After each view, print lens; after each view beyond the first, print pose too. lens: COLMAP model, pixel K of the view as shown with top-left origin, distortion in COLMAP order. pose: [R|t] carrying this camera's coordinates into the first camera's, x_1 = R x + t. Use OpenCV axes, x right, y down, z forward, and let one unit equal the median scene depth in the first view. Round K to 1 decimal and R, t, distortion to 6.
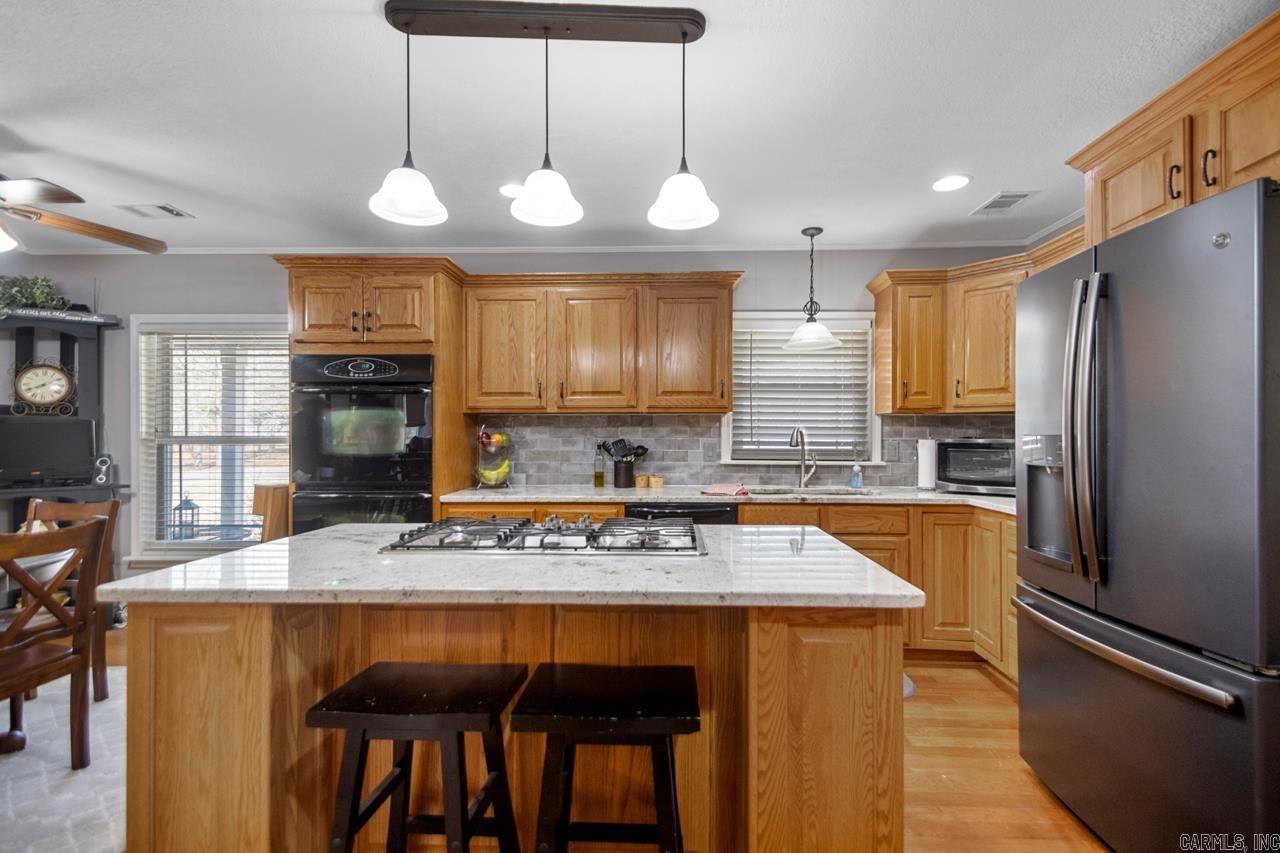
lens RADIAL K [[597.7, 0, 642.7], [0, 597.7, 438.1], [0, 0, 1]] dist [0.023726, -0.000883]
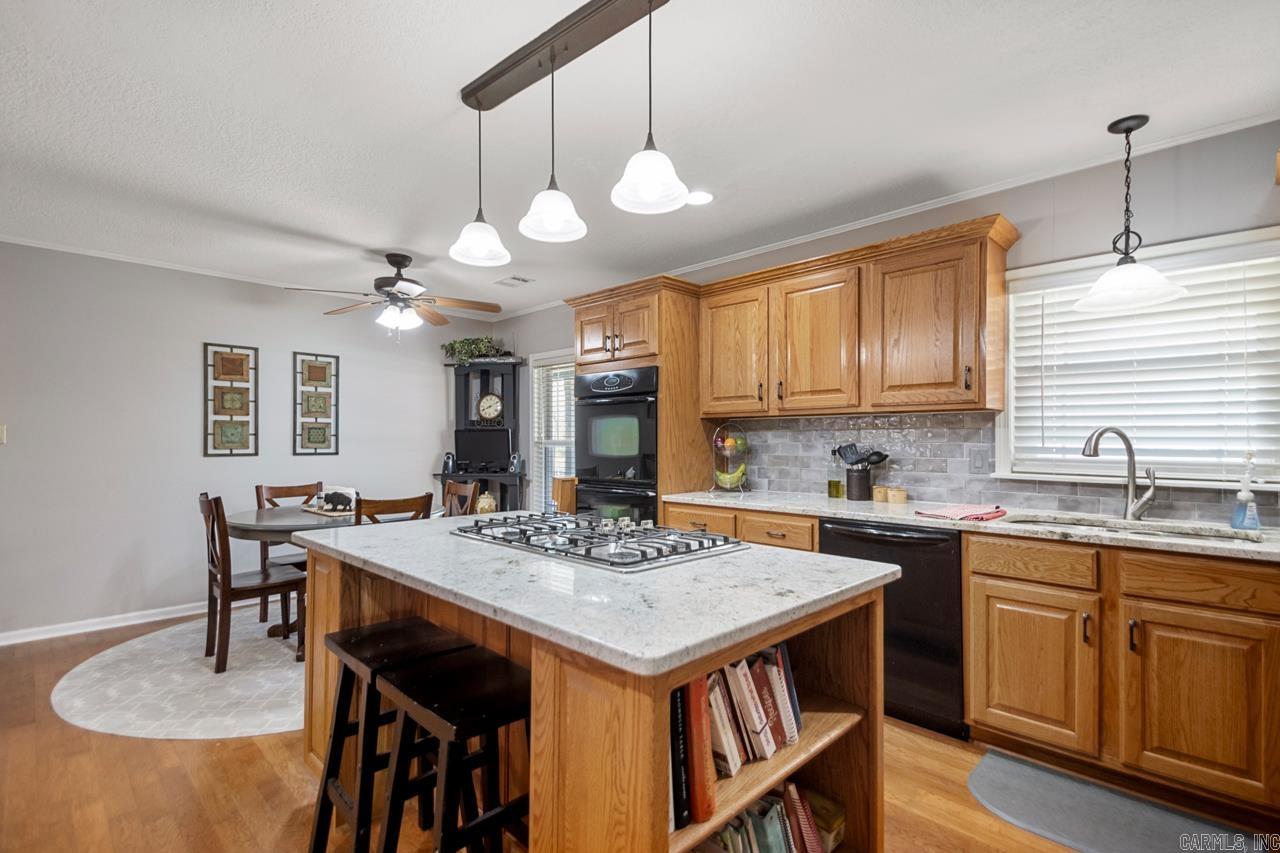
lens RADIAL K [[597.7, 0, 642.7], [0, 597.7, 438.1], [0, 0, 1]] dist [0.023726, -0.000883]
pose [[0.736754, -0.001540, -0.676159, 0.335758], [-0.002586, 0.999984, -0.005095, -0.001288], [0.676156, 0.005502, 0.736738, 0.161935]]
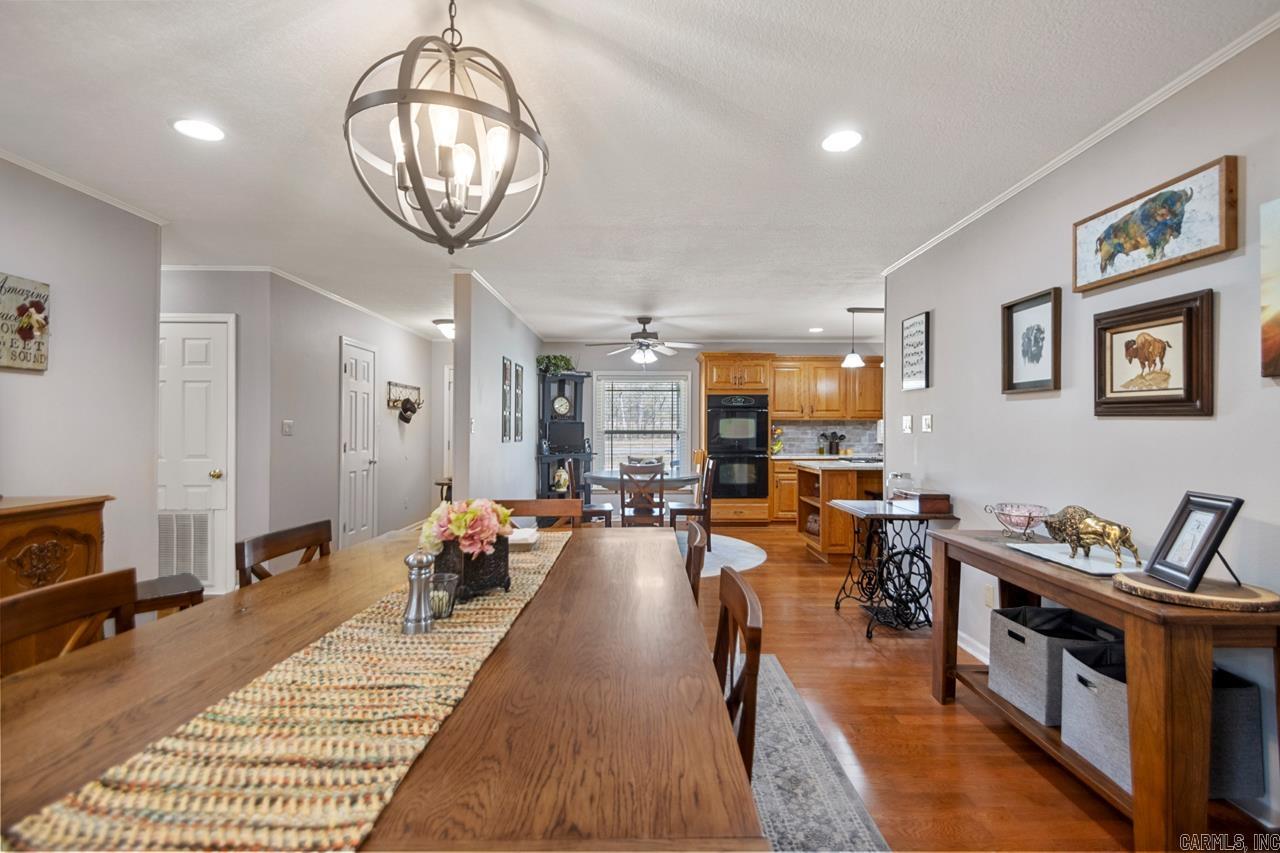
lens RADIAL K [[612.2, 0, 640.0], [0, 612.2, 426.5], [0, 0, 1]] dist [0.028916, -0.000694]
pose [[0.998430, 0.002758, 0.055950, -0.880820], [-0.002509, 0.999987, -0.004529, -0.005631], [-0.055962, 0.004381, 0.998423, -1.195441]]
